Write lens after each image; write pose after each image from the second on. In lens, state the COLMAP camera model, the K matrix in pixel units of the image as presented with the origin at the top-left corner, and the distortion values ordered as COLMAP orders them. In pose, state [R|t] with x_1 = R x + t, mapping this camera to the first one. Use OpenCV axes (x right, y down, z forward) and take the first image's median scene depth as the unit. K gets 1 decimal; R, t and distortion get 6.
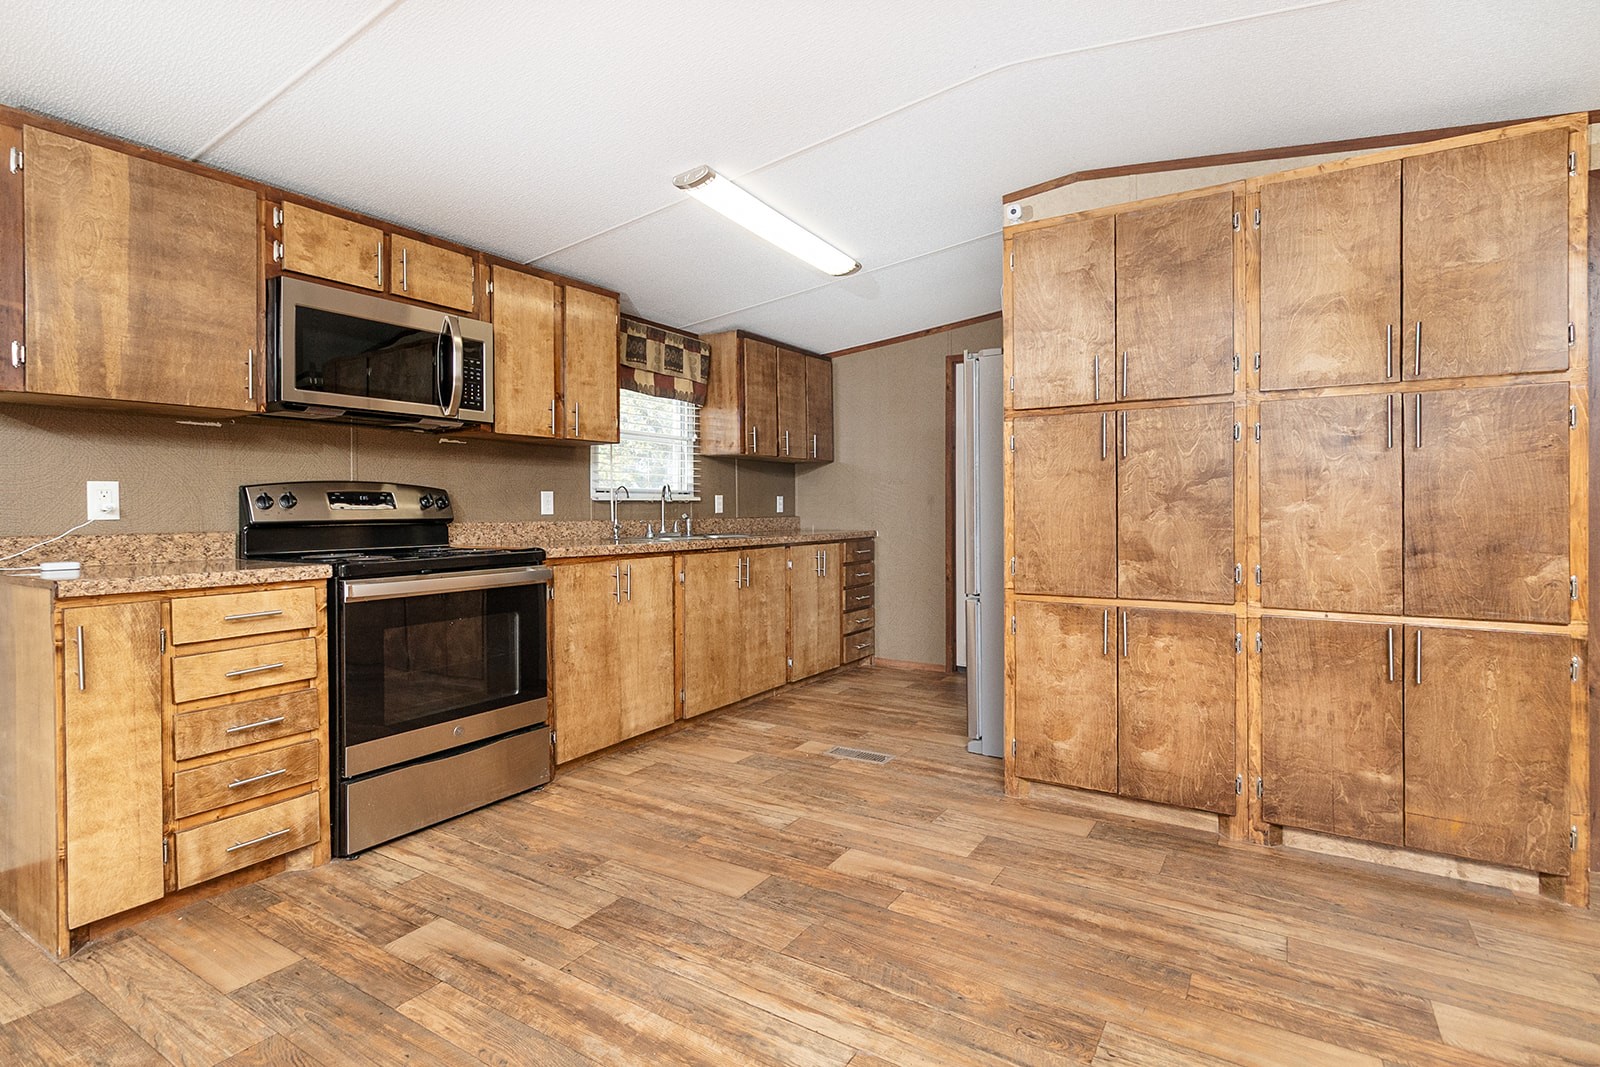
lens RADIAL K [[769.8, 0, 799.3], [0, 769.8, 507.0], [0, 0, 1]] dist [0.007532, 0.000743]
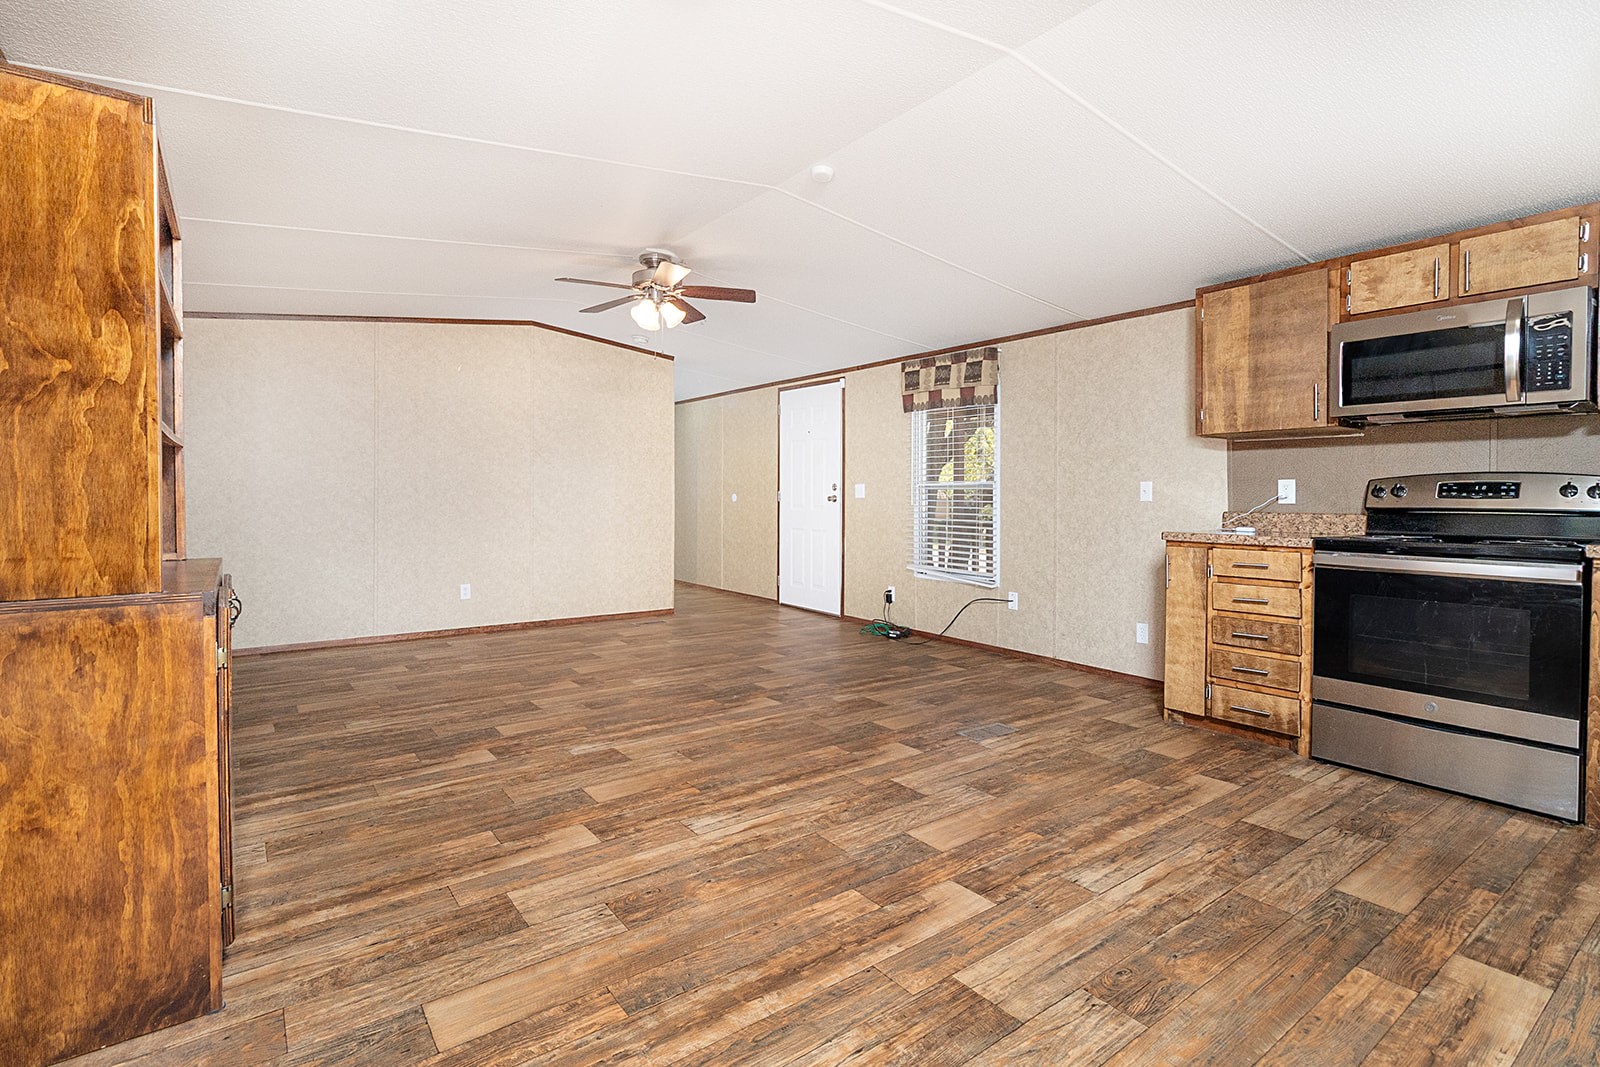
lens RADIAL K [[807.7, 0, 792.4], [0, 807.7, 510.1], [0, 0, 1]] dist [0.003443, 0.002153]
pose [[-0.353165, 0.016961, -0.935407, 0.897717], [-0.006325, 0.999770, 0.020516, 0.002063], [0.935540, 0.013162, -0.352976, 0.561523]]
